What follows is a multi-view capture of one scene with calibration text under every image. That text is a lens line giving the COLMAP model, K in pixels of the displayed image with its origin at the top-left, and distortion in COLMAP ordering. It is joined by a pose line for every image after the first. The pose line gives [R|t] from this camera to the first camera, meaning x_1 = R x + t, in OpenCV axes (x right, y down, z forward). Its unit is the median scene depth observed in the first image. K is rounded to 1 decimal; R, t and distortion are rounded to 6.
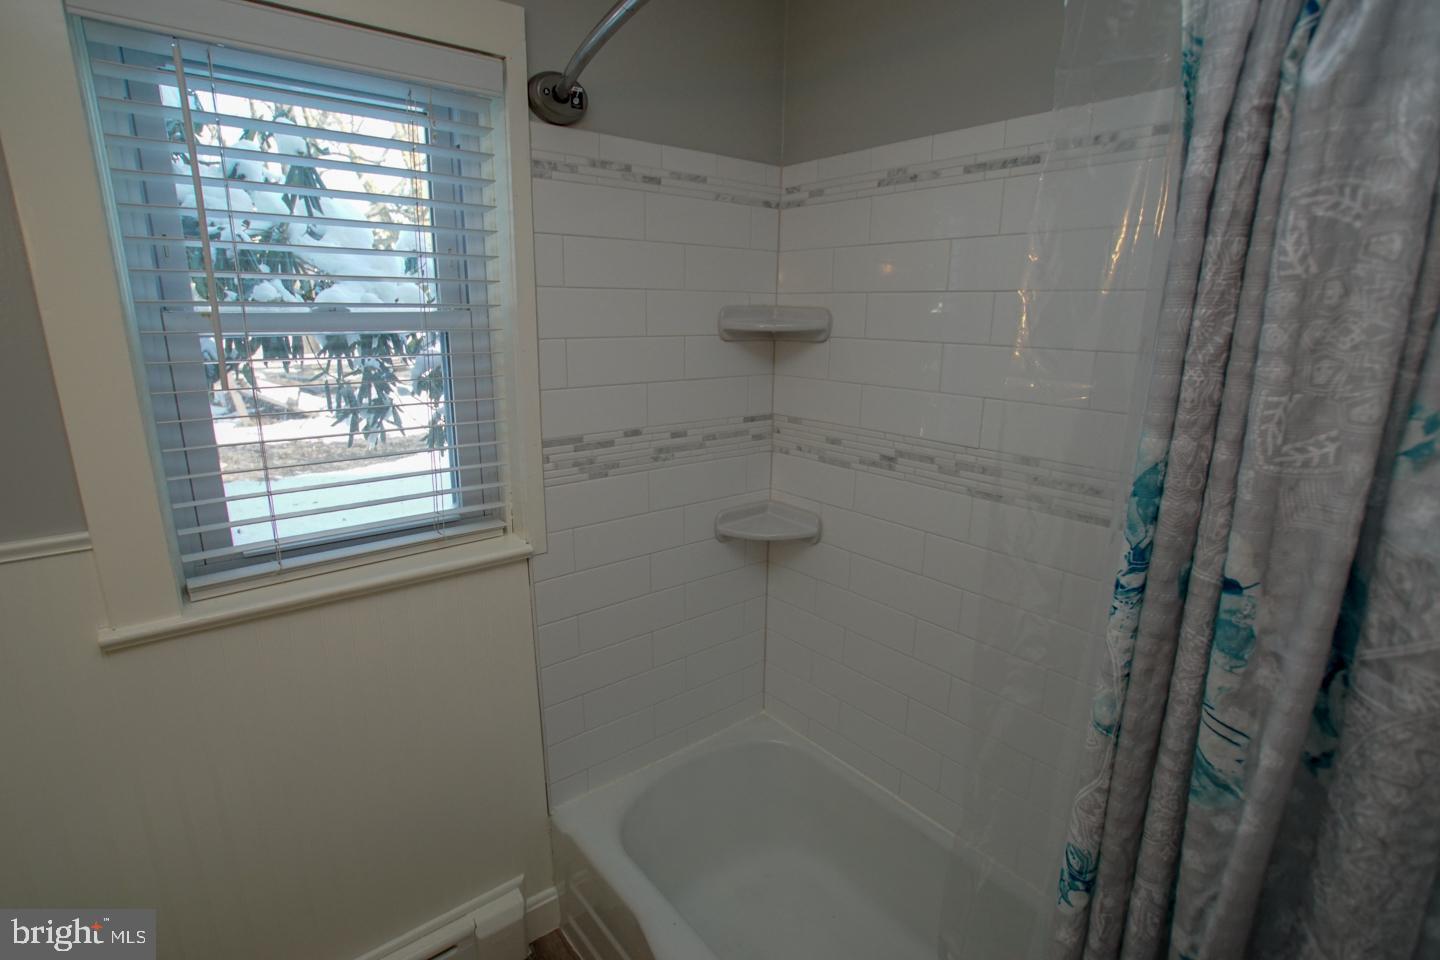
lens RADIAL K [[677.9, 0, 701.5], [0, 677.9, 484.0], [0, 0, 1]] dist [-0.066058, 0.024092]
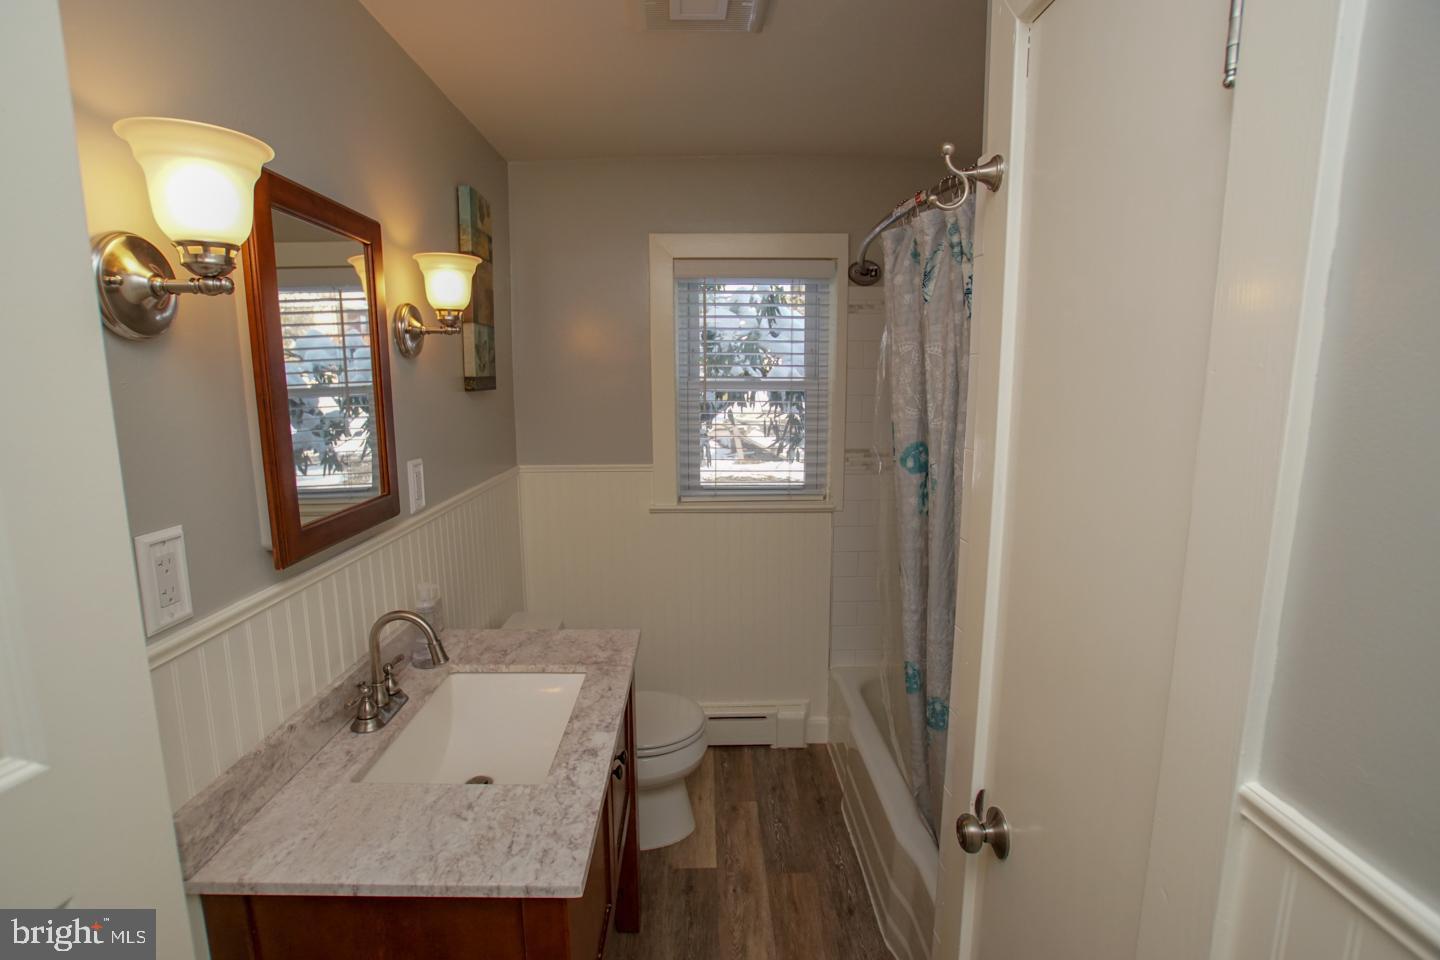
lens RADIAL K [[677.9, 0, 701.5], [0, 677.9, 484.0], [0, 0, 1]] dist [-0.066058, 0.024092]
pose [[0.780863, 0.082728, -0.619200, 0.643480], [-0.139650, 0.989225, -0.043945, 0.174927], [0.608892, 0.120787, 0.784003, -0.719679]]
